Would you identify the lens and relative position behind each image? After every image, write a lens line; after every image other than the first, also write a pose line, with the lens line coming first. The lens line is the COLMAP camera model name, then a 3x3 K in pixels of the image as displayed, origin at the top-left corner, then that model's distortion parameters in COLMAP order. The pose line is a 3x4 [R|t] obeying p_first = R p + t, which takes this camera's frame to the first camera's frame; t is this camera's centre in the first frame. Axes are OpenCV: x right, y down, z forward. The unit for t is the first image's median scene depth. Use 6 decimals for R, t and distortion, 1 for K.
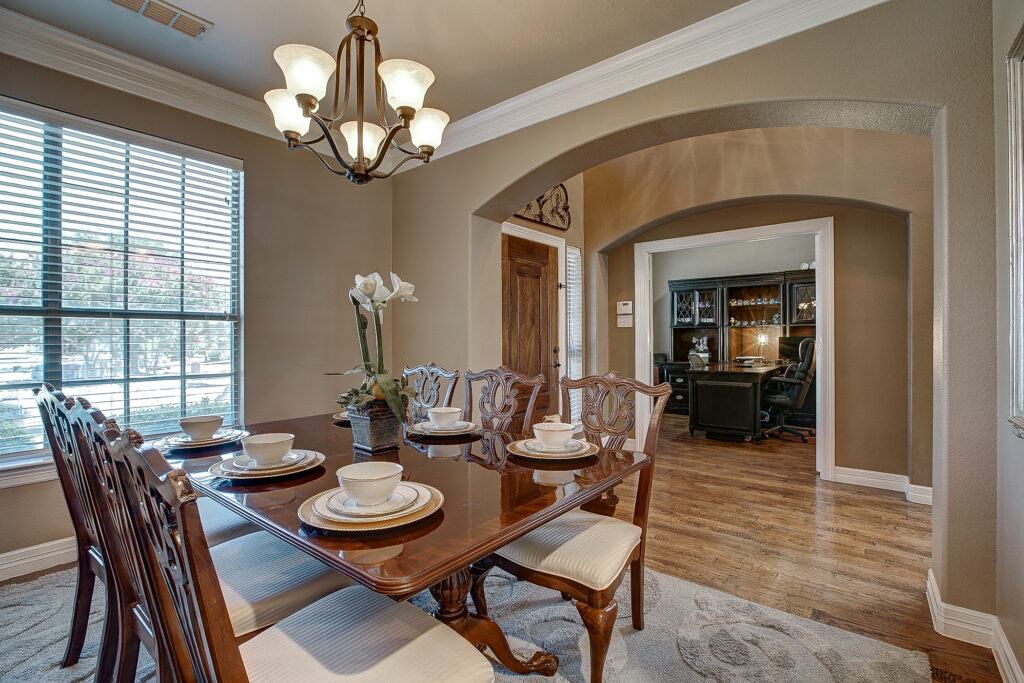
lens RADIAL K [[478.2, 0, 521.6], [0, 478.2, 340.6], [0, 0, 1]] dist [-0.002607, -0.000329]
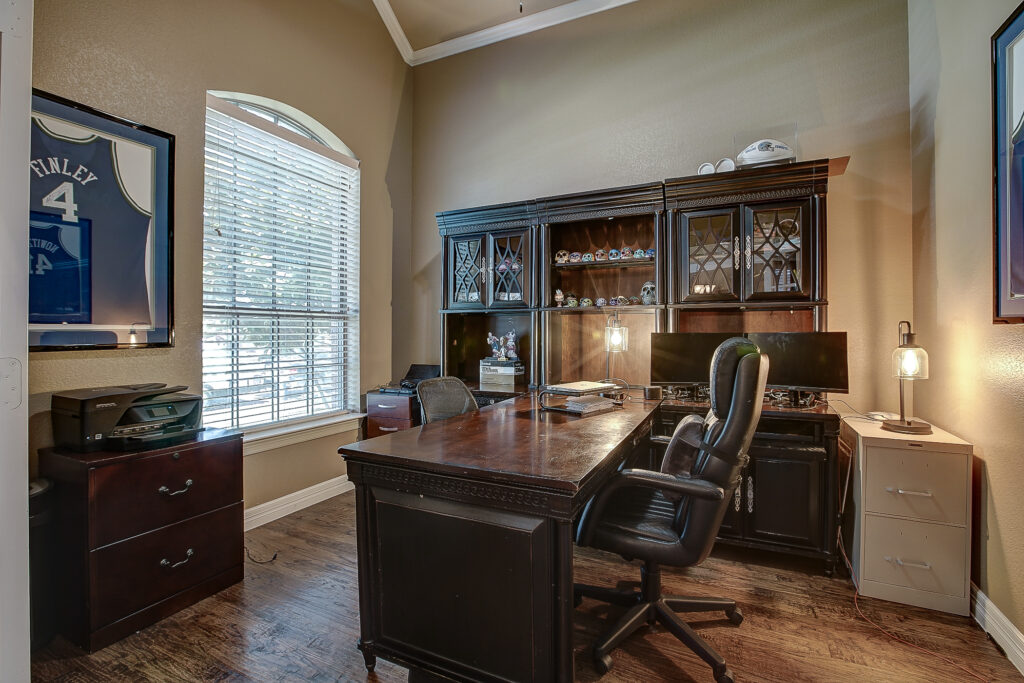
lens RADIAL K [[478.2, 0, 506.3], [0, 478.2, 338.5], [0, 0, 1]] dist [-0.002607, -0.000329]
pose [[0.981774, 0.001127, 0.190047, 0.302250], [-0.001966, 0.999989, 0.004227, -0.003651], [-0.190040, -0.004523, 0.981766, 0.555075]]
